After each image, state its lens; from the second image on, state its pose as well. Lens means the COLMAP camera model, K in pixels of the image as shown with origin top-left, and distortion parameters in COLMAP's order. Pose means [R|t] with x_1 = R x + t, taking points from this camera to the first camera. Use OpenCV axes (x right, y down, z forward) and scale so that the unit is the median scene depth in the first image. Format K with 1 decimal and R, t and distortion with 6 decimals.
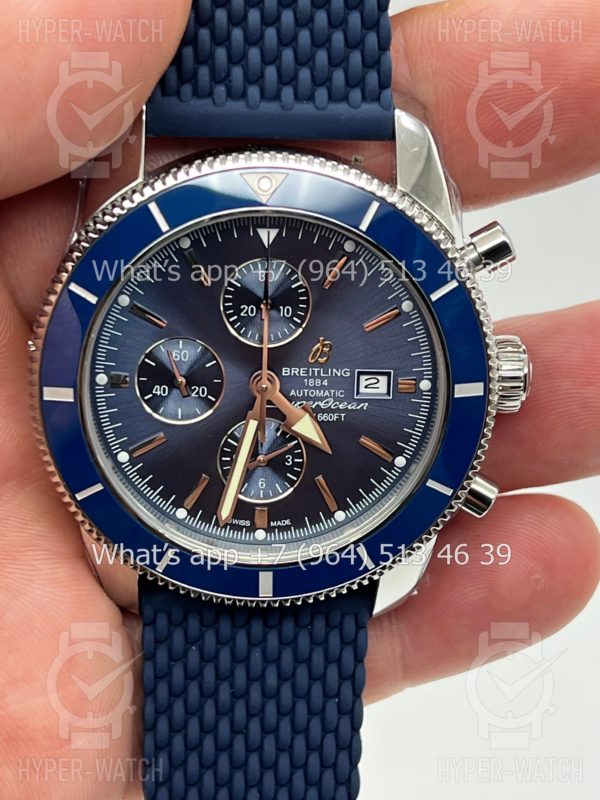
lens RADIAL K [[1852.5, 0, 300.0], [0, 1852.5, 400.0], [0, 0, 1]] dist [0.415771, -3.008161]
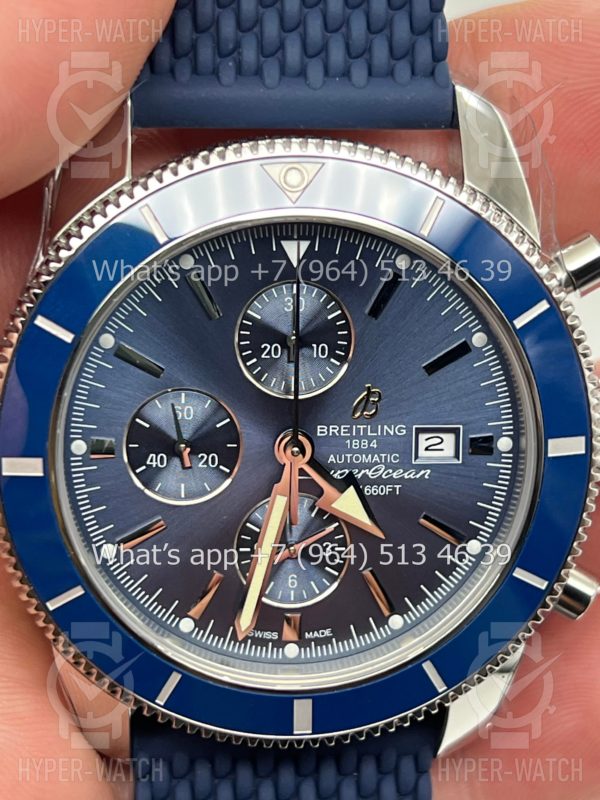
lens RADIAL K [[1852.5, 0, 300.0], [0, 1852.5, 400.0], [0, 0, 1]] dist [0.415771, -3.008161]
pose [[0.998768, -0.026633, 0.041875, -0.047850], [0.029986, 0.996216, -0.081577, 0.033679], [-0.039543, 0.082732, 0.995787, 0.242368]]
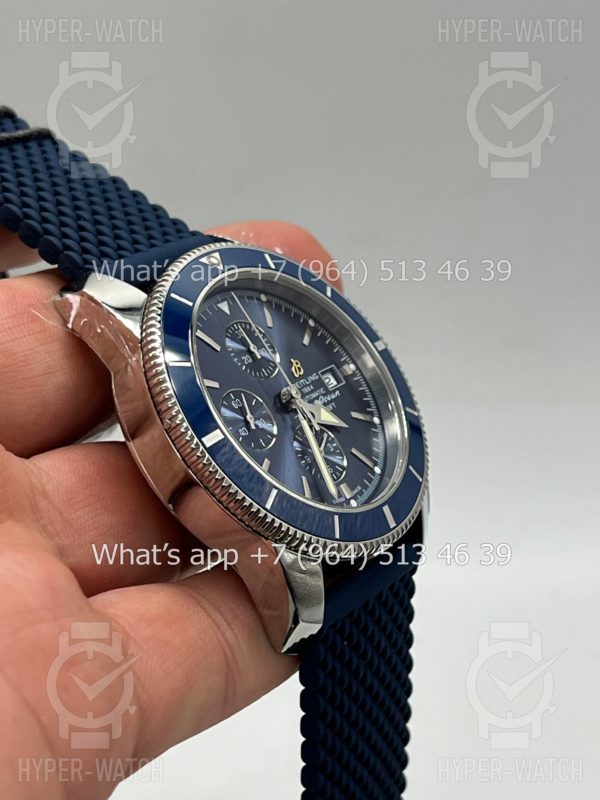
lens RADIAL K [[1852.5, 0, 300.0], [0, 1852.5, 400.0], [0, 0, 1]] dist [0.415771, -3.008161]
pose [[0.577107, -0.335021, 0.744787, -0.988924], [0.702237, 0.669137, -0.243144, 0.315648], [-0.416907, 0.663337, 0.621428, 0.178151]]
